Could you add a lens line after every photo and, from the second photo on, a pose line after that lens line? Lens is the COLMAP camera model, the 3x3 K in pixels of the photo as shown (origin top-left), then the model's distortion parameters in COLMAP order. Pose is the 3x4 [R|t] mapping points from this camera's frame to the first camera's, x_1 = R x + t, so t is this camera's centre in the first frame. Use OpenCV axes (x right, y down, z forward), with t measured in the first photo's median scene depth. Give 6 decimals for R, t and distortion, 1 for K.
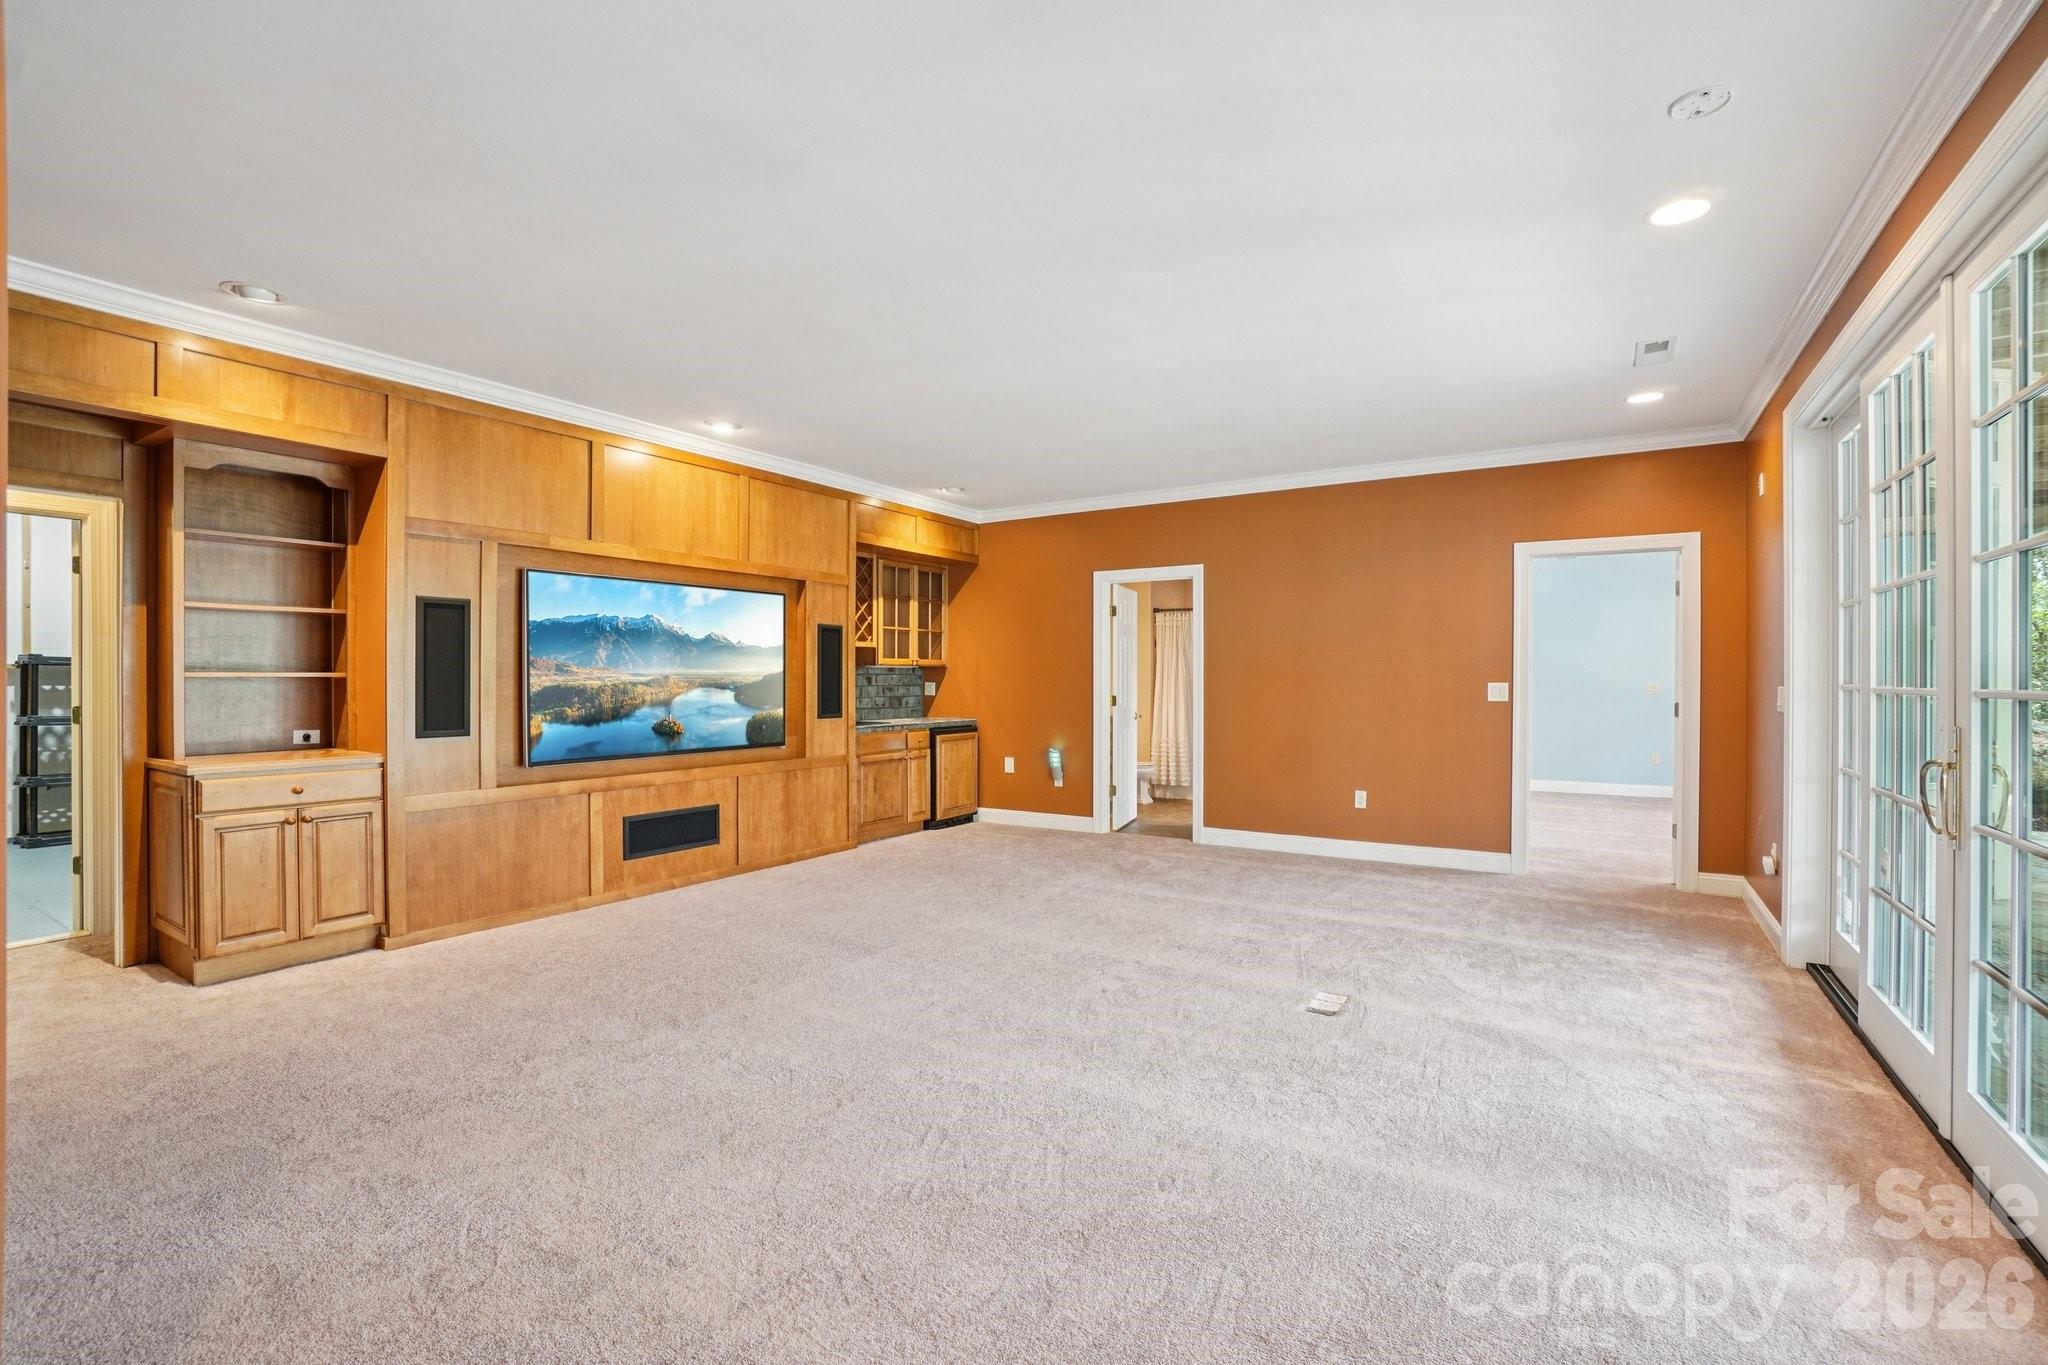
lens RADIAL K [[902.9, 0, 1021.5], [0, 902.9, 676.0], [0, 0, 1]] dist [-0.042565, 0.011000]
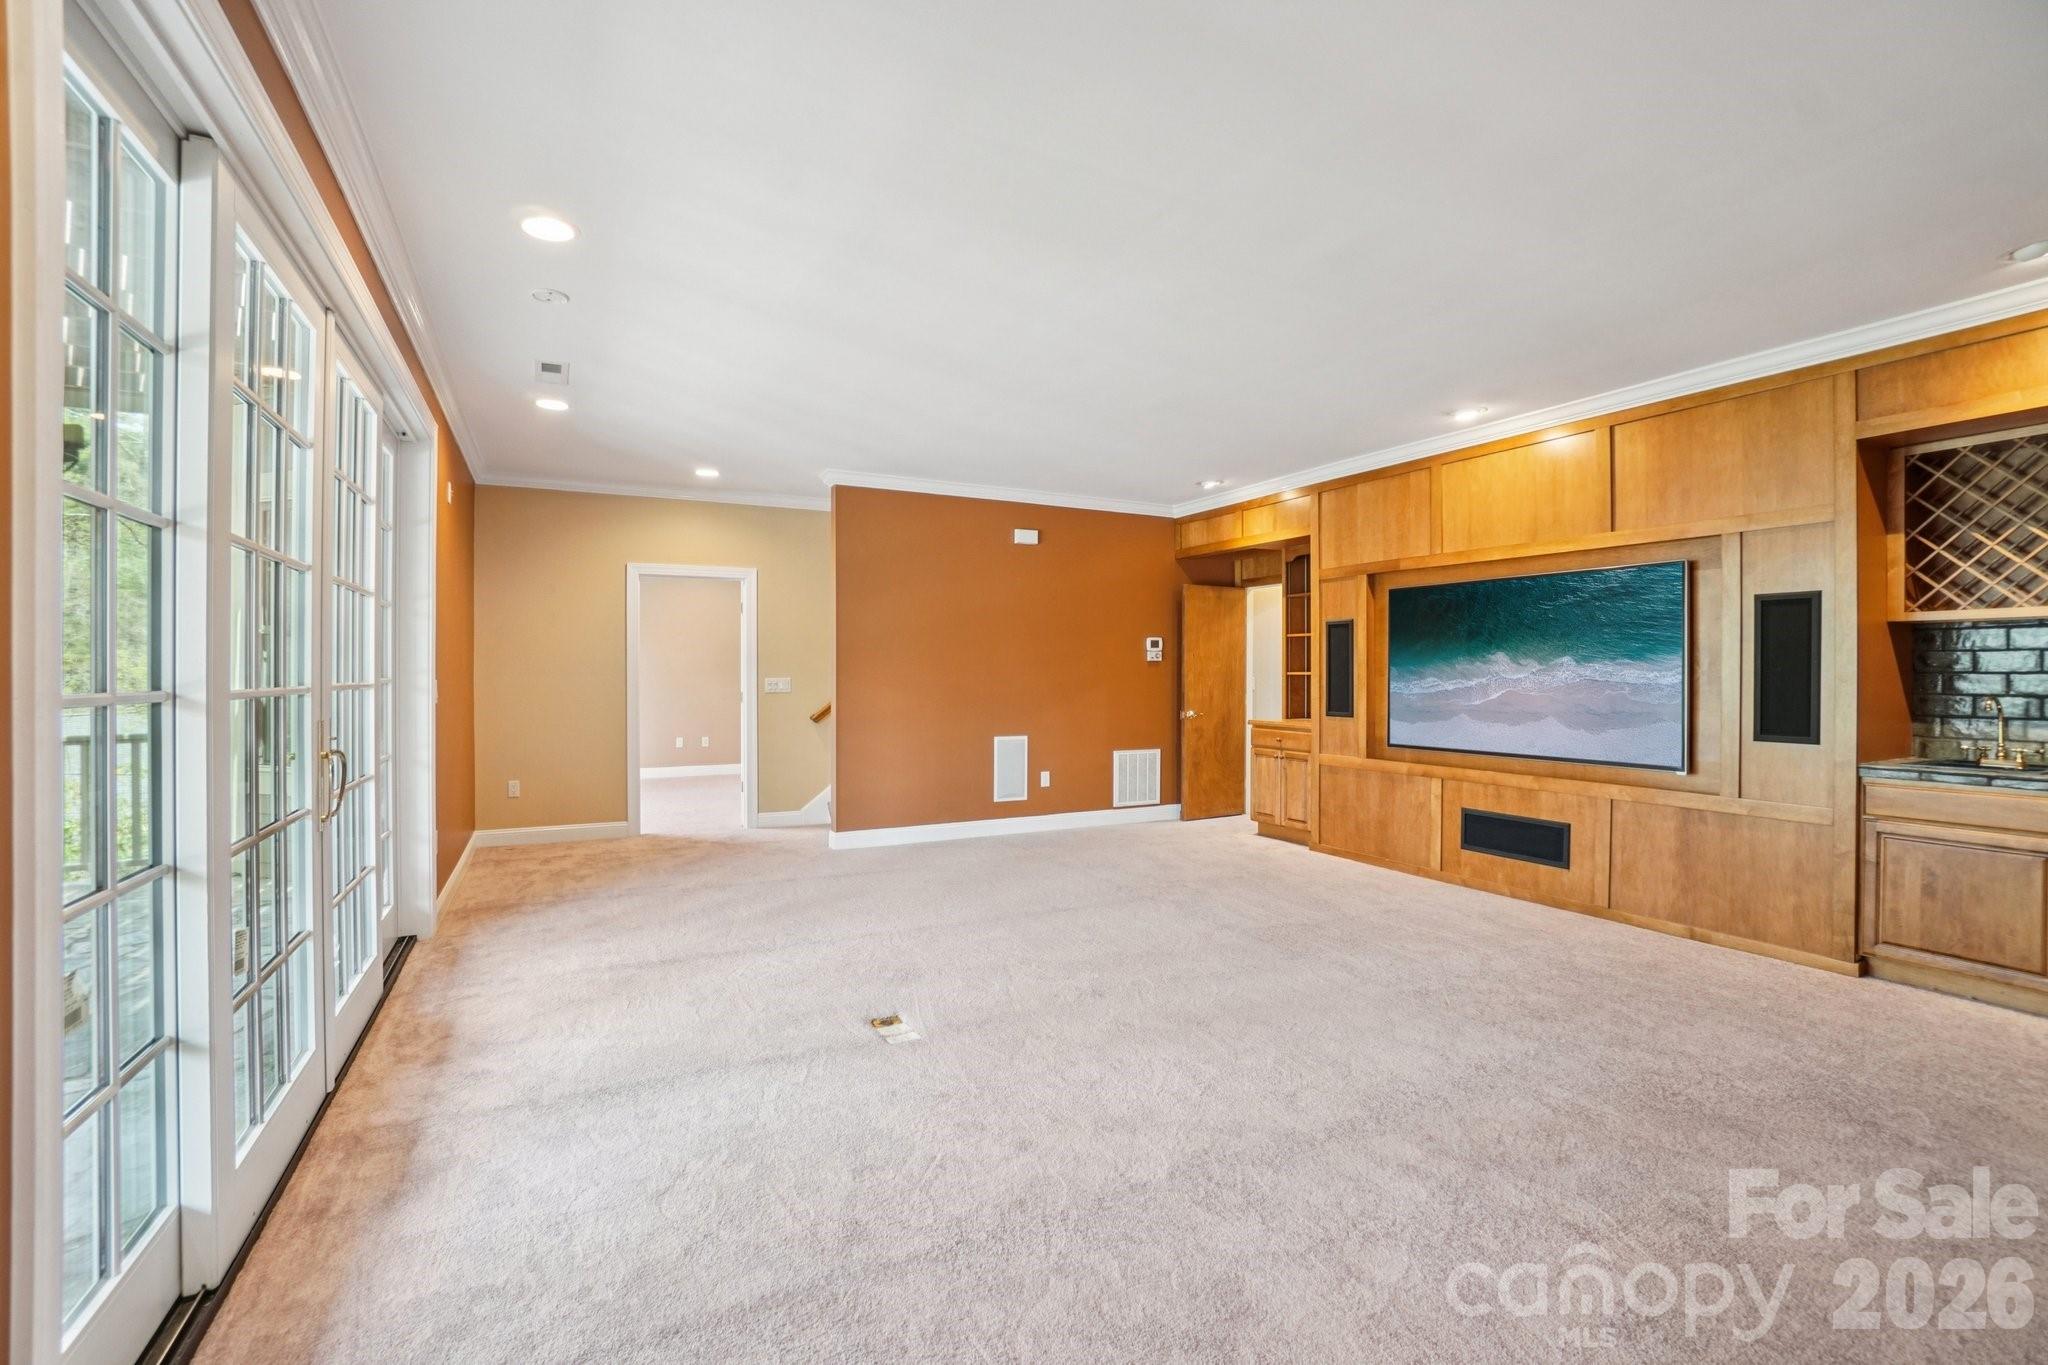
lens RADIAL K [[902.9, 0, 1020.0], [0, 902.9, 681.4], [0, 0, 1]] dist [-0.042565, 0.011000]
pose [[-0.498798, 0.003189, -0.866712, 0.883670], [-0.003919, 0.999975, 0.005934, 0.004251], [0.866709, 0.006356, -0.498773, 1.289956]]
